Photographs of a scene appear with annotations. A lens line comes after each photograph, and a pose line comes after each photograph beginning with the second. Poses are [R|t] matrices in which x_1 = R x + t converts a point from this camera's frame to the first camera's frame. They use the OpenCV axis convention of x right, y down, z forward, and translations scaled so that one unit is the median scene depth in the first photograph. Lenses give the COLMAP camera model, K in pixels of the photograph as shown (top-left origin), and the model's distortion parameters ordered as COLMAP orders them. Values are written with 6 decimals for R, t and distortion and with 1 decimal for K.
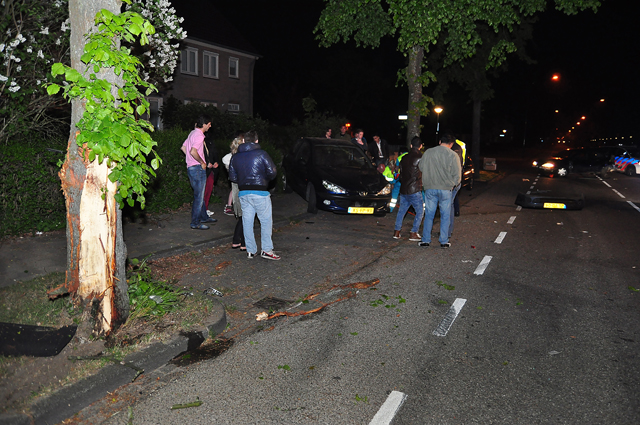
lens RADIAL K [[461.7, 0, 327.7], [0, 461.7, 210.3], [0, 0, 1]] dist [-0.130811, 0.114942]
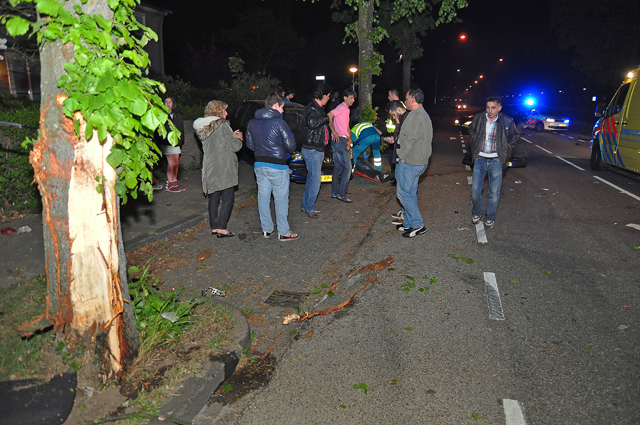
lens RADIAL K [[461.7, 0, 327.7], [0, 461.7, 210.3], [0, 0, 1]] dist [-0.130811, 0.114942]
pose [[0.978027, -0.064000, 0.198410, -0.106124], [0.047854, 0.995220, 0.085131, -0.014227], [-0.202910, -0.073766, 0.976415, 0.088357]]
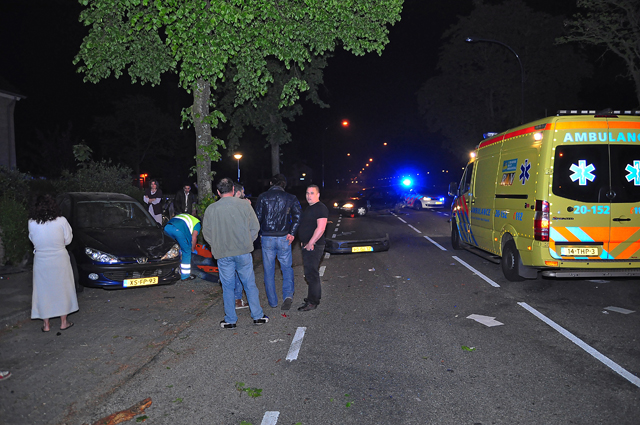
lens RADIAL K [[459.6, 0, 327.8], [0, 459.6, 210.9], [0, 0, 1]] dist [-0.130326, 0.111016]
pose [[0.912803, -0.062104, 0.403650, 0.058268], [0.102055, 0.991700, -0.078207, -0.026176], [-0.395443, 0.112582, 0.911565, 0.155753]]
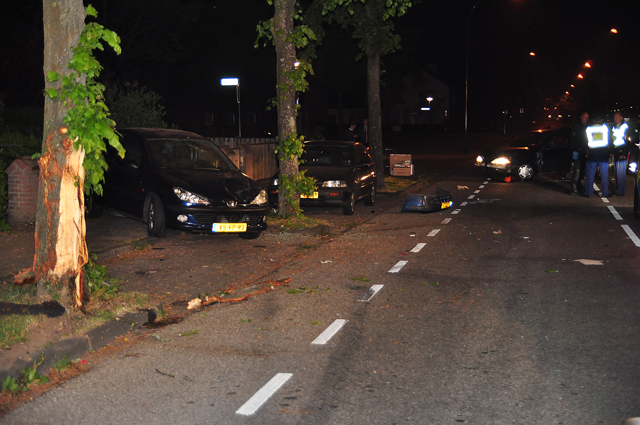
lens RADIAL K [[1119.1, 0, 322.0], [0, 1119.1, 211.9], [0, 0, 1]] dist [0.172647, 0.183313]
pose [[0.963516, -0.049219, 0.263086, -0.237026], [0.069224, 0.995327, -0.067316, 0.099446], [-0.258543, 0.083072, 0.962421, -0.686810]]
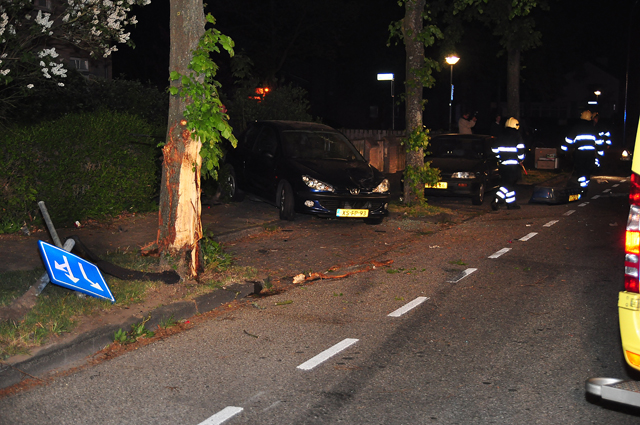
lens RADIAL K [[1089.4, 0, 319.9], [0, 1089.4, 213.0], [0, 0, 1]] dist [0.168515, 0.056753]
pose [[0.993675, -0.027474, 0.108885, -0.175485], [0.034754, 0.997244, -0.065542, 0.114183], [-0.106784, 0.068911, 0.991891, -0.785379]]
